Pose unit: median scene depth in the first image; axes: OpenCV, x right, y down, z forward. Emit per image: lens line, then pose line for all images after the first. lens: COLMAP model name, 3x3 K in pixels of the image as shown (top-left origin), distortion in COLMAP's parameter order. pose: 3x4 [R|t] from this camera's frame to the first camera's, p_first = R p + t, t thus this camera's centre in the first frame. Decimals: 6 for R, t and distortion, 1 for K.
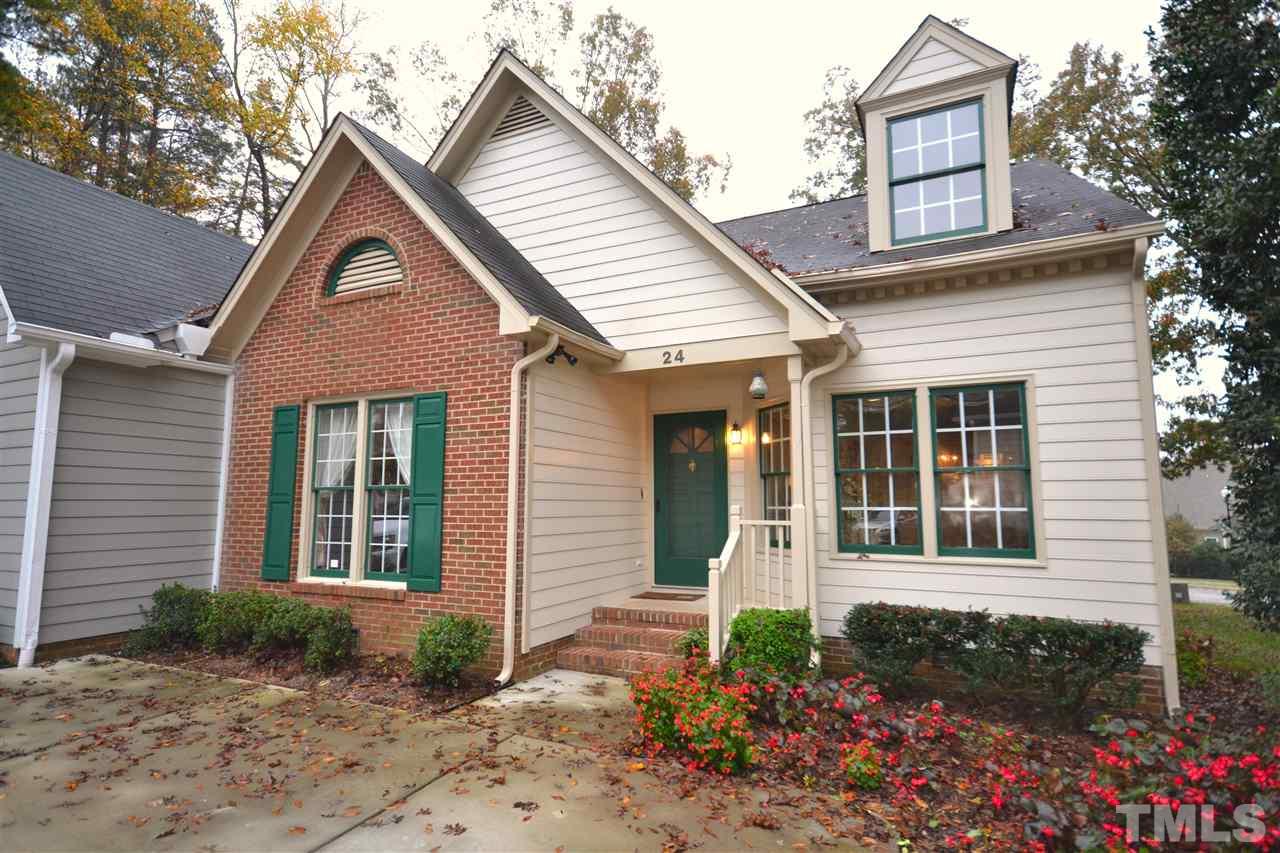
lens RADIAL K [[646.3, 0, 640.0], [0, 646.3, 426.5], [0, 0, 1]] dist [0.013502, -0.000256]
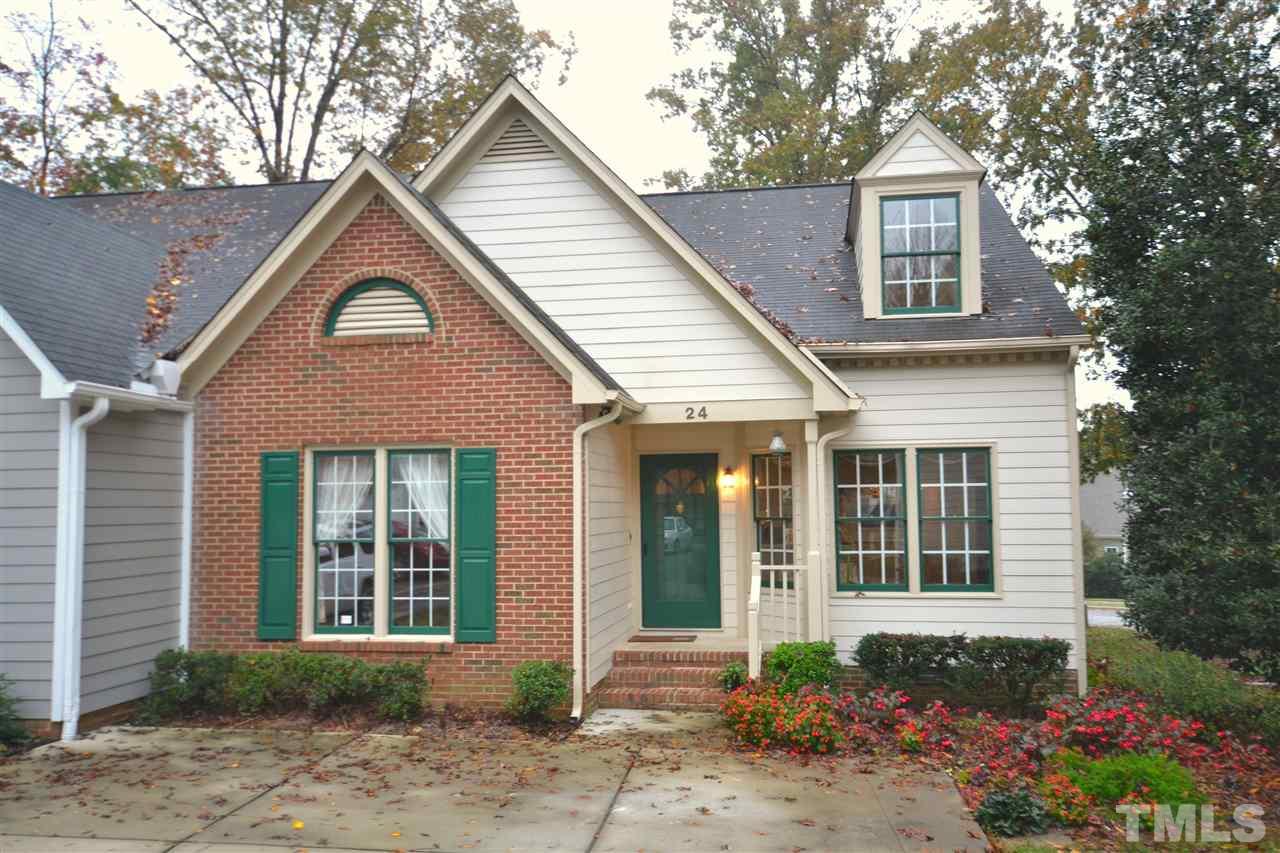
lens RADIAL K [[993.3, 0, 640.0], [0, 993.3, 426.5], [0, 0, 1]] dist [0.008878, 0.000718]
pose [[0.963012, 0.011120, 0.269229, -0.512860], [-0.020442, 0.999284, 0.031845, -0.145775], [-0.268682, -0.036171, 0.962549, -0.584913]]
